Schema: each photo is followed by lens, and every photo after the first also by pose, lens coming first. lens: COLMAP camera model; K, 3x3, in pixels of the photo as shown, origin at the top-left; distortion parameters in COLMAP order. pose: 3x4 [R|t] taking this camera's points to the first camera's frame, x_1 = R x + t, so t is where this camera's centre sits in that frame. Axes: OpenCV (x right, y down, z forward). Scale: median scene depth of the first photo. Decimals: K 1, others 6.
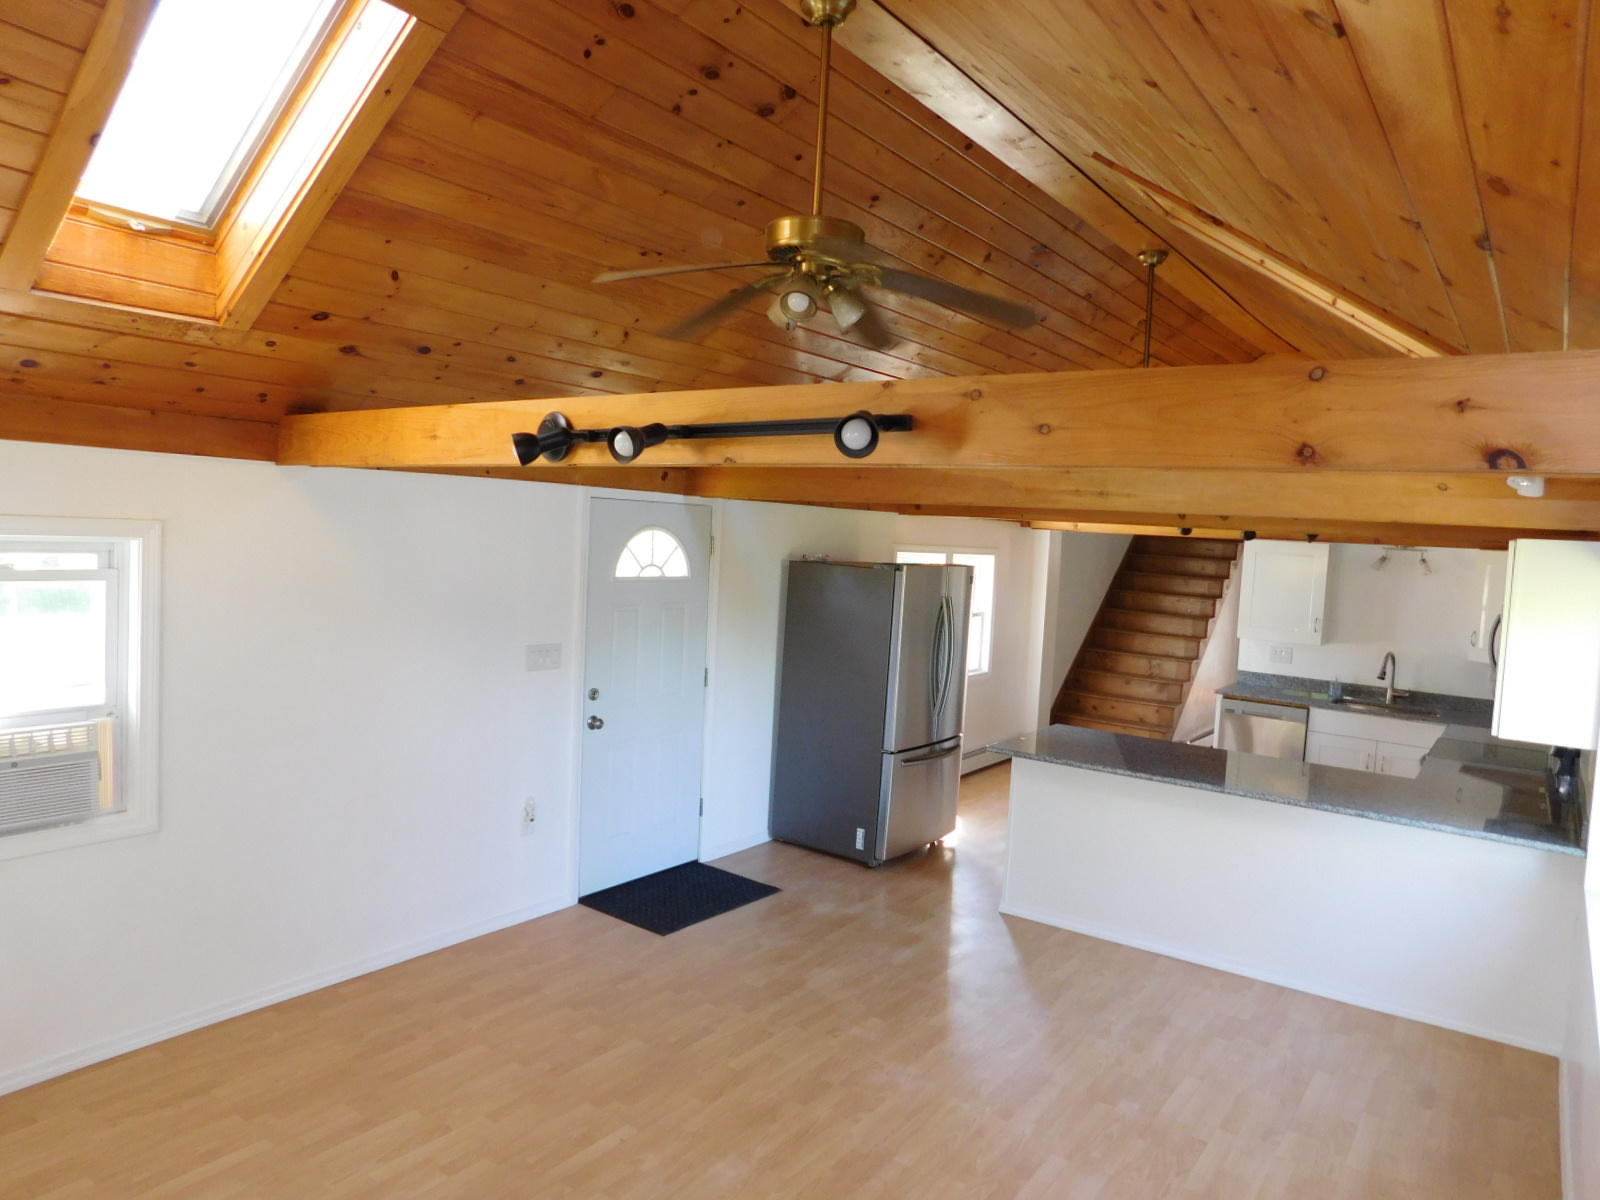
lens RADIAL K [[1061.5, 0, 801.9], [0, 1061.5, 600.6], [0, 0, 1]] dist [-0.036325, 0.004111]
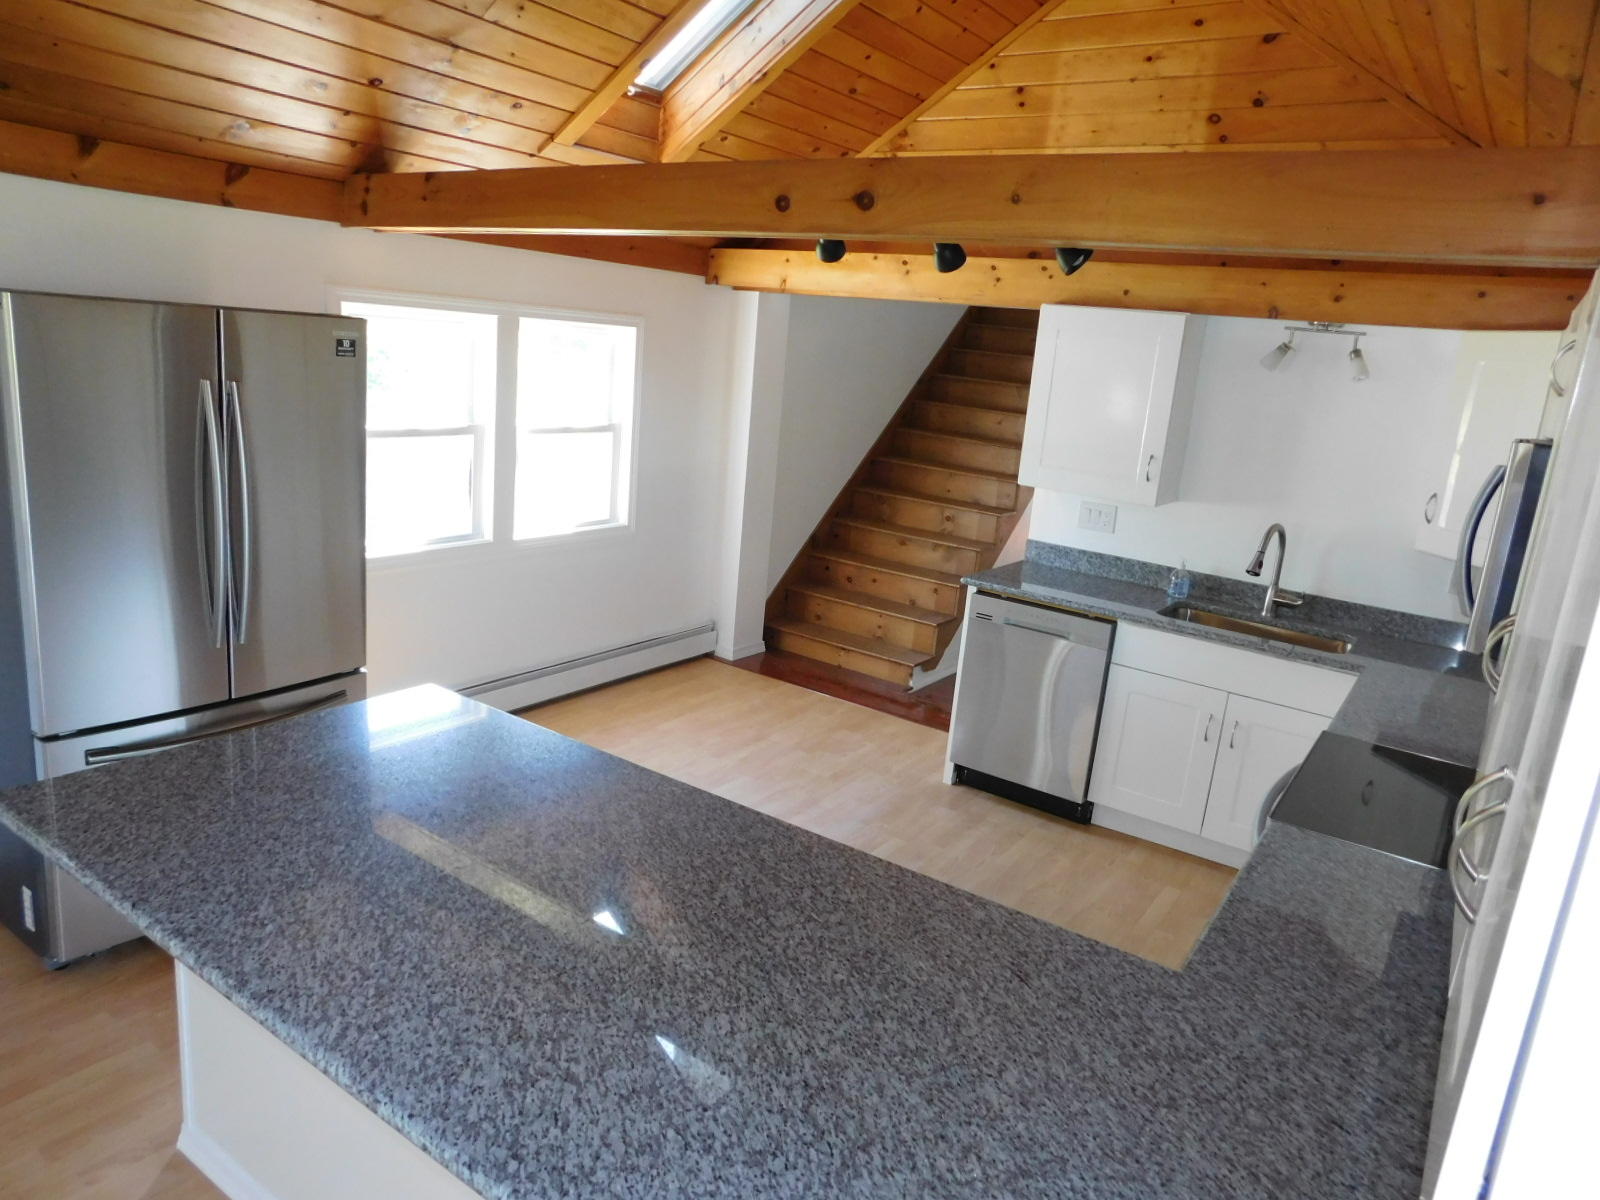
lens RADIAL K [[1061.5, 0, 796.8], [0, 1061.5, 596.8], [0, 0, 1]] dist [-0.036325, 0.004111]
pose [[0.999263, 0.030477, 0.023345, 0.294163], [-0.033972, 0.985215, 0.167921, 0.003285], [-0.017882, -0.168591, 0.985524, 0.451138]]
